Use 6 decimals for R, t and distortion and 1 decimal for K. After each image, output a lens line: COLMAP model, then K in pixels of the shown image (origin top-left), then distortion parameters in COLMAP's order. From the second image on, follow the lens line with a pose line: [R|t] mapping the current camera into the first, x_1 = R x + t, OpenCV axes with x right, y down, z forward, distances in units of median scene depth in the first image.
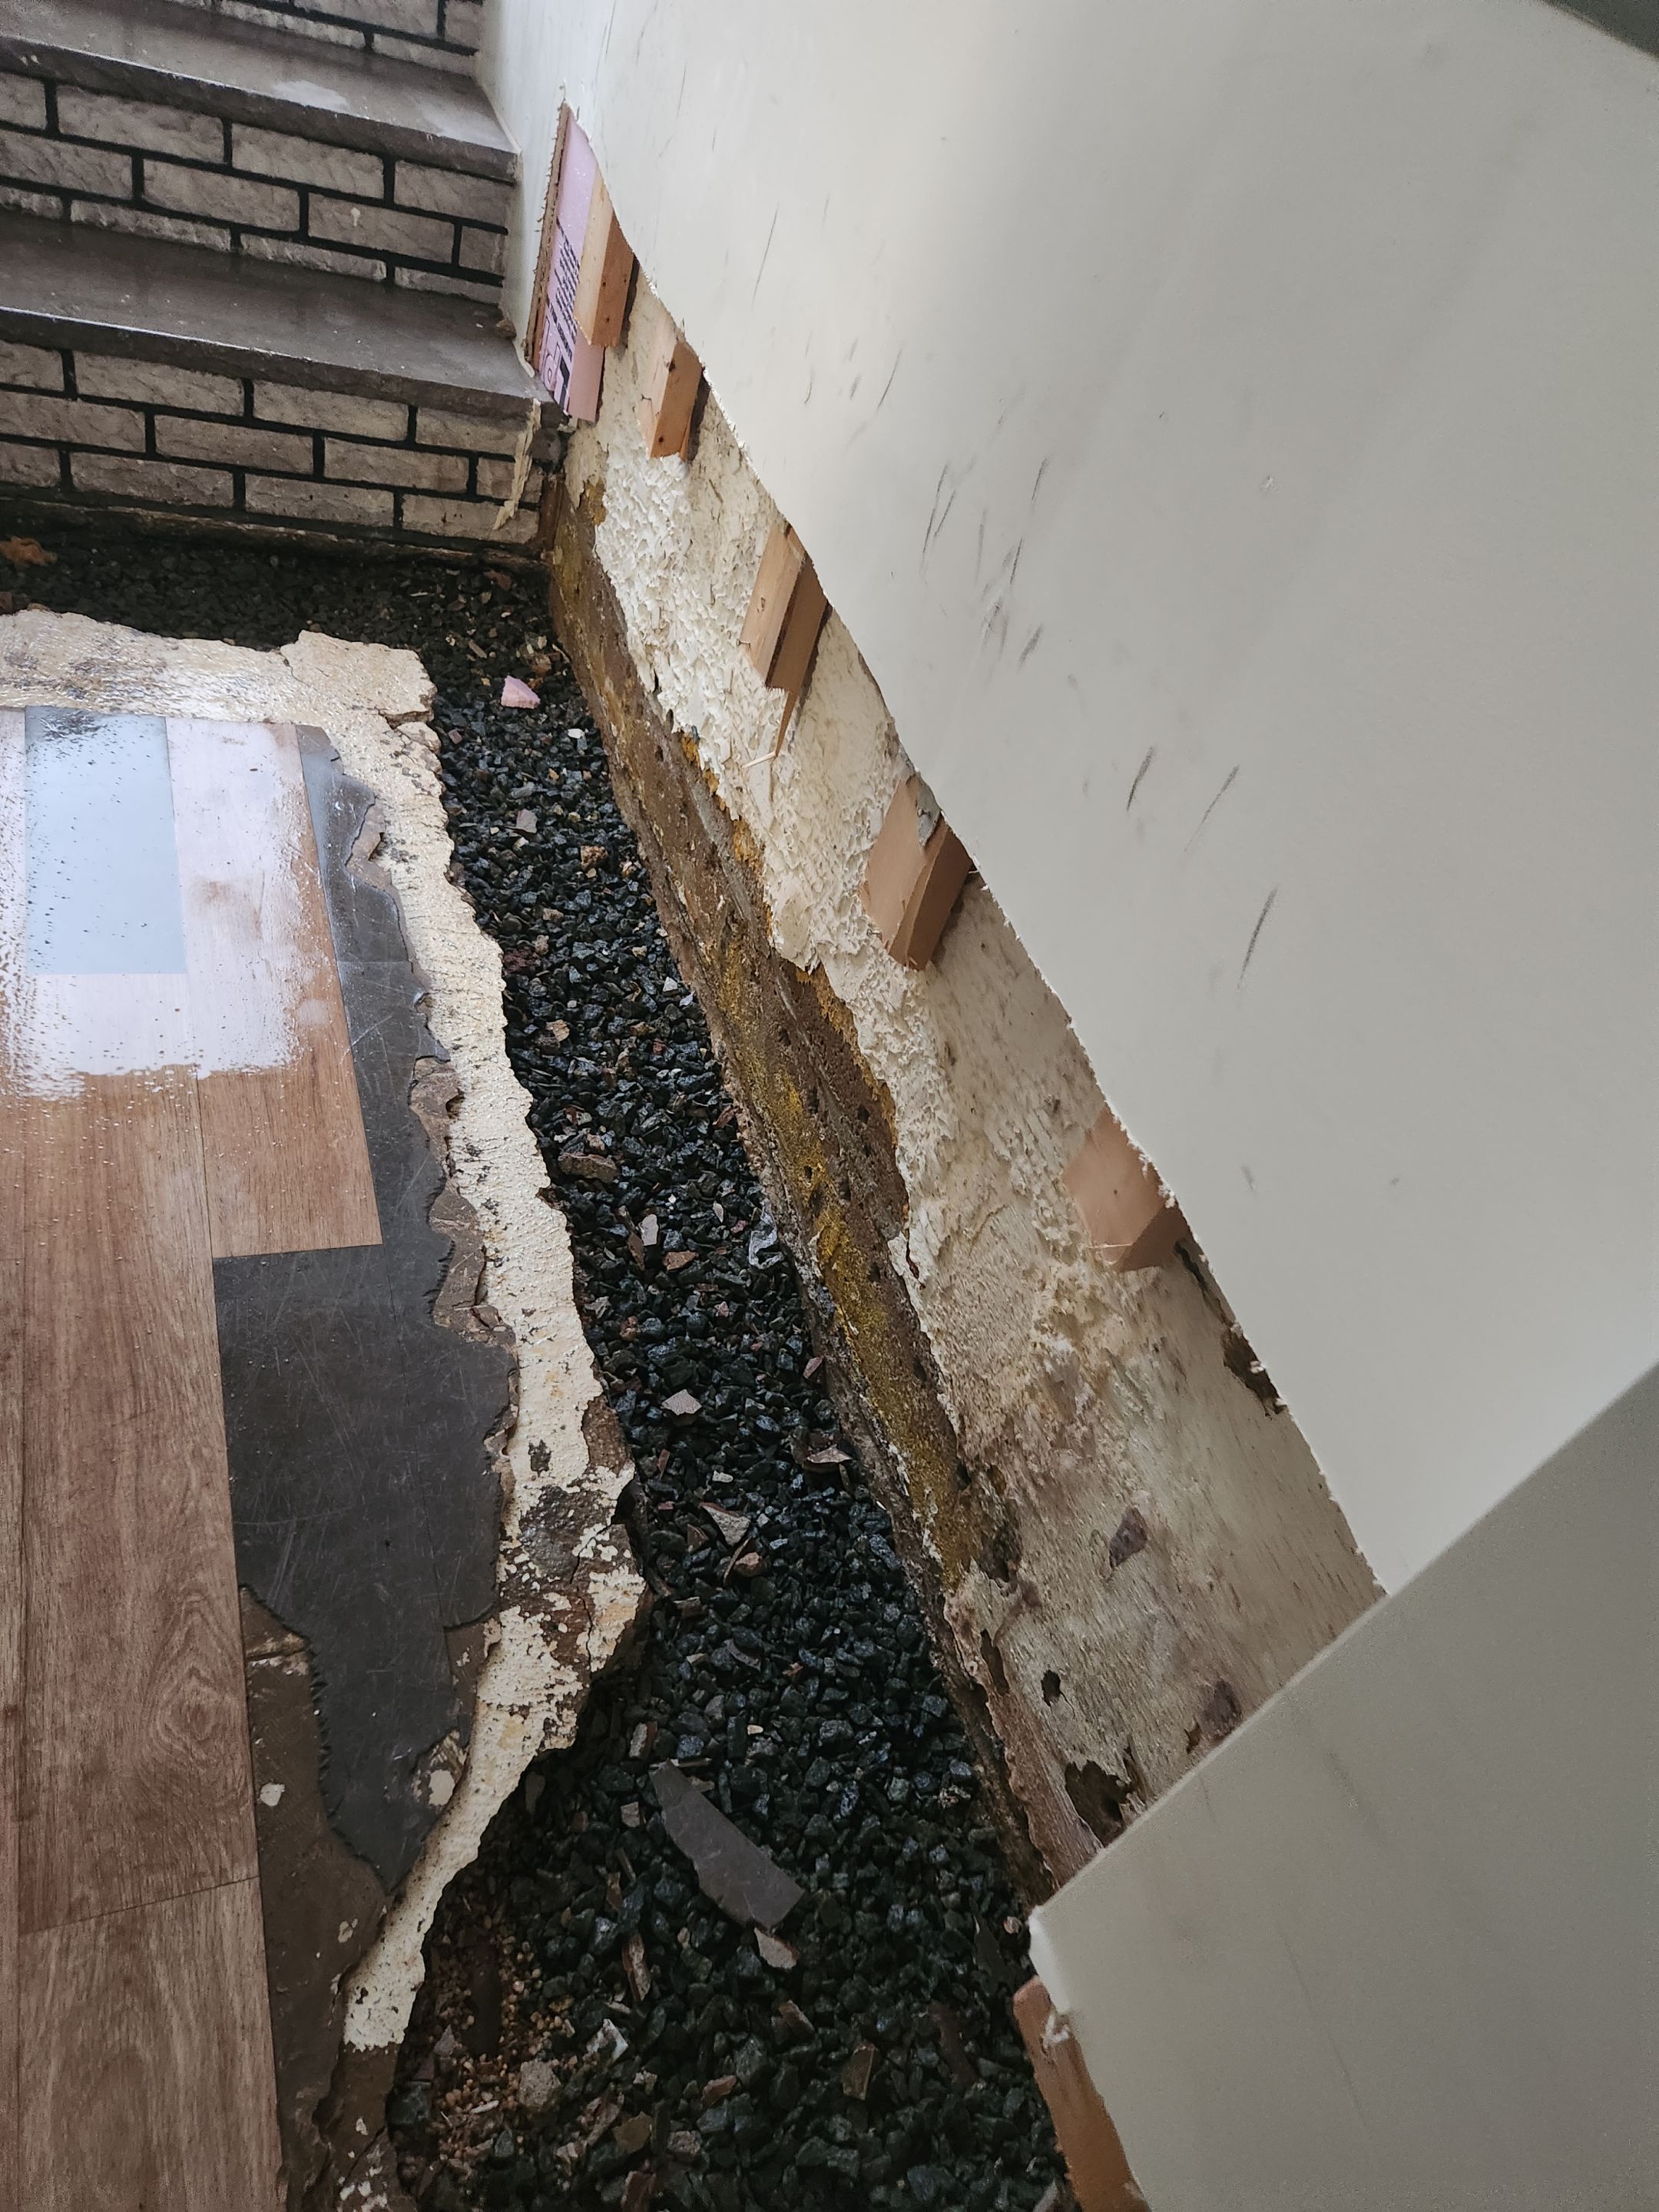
lens RADIAL K [[1512.2, 0, 835.9], [0, 1512.2, 1148.3], [0, 0, 1]] dist [0.055662, -0.042039]
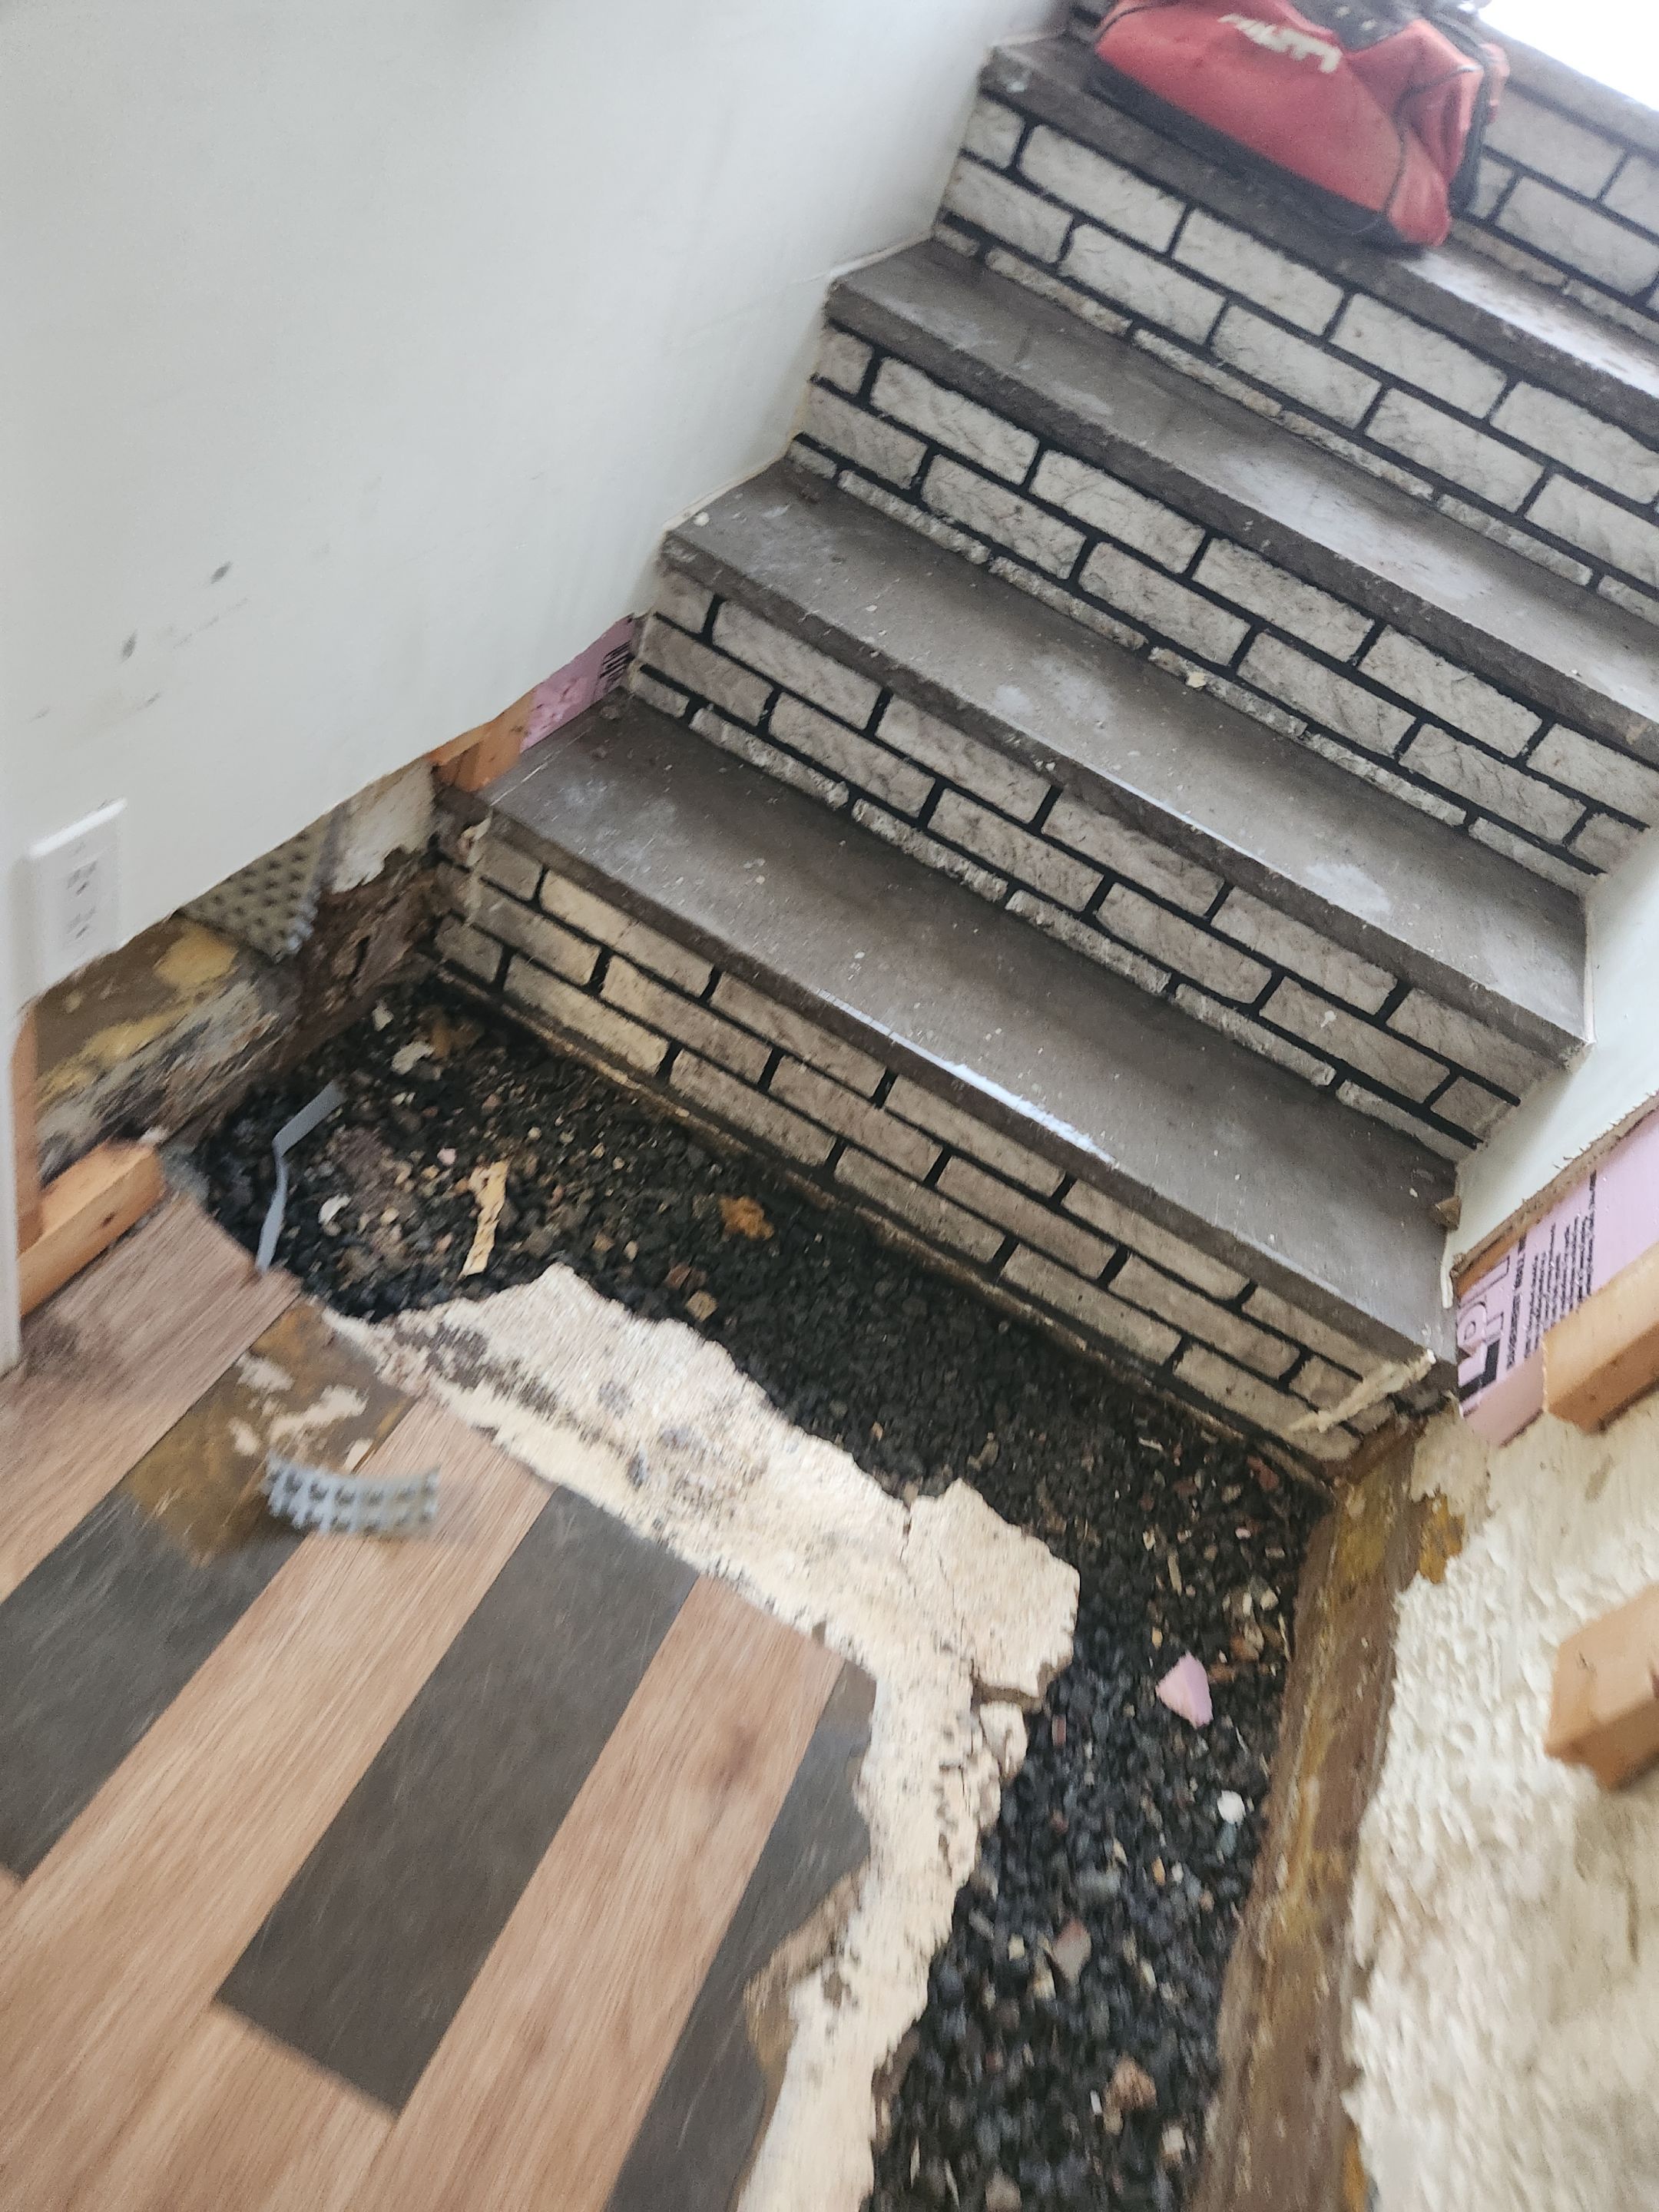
lens RADIAL K [[1423.9, 0, 819.9], [0, 1423.9, 1096.8], [0, 0, 1]] dist [0.086865, -0.099843]
pose [[0.753476, 0.449073, -0.480216, -0.144081], [-0.546729, 0.833645, -0.078256, -0.386560], [0.365187, 0.321512, 0.873652, 0.298192]]
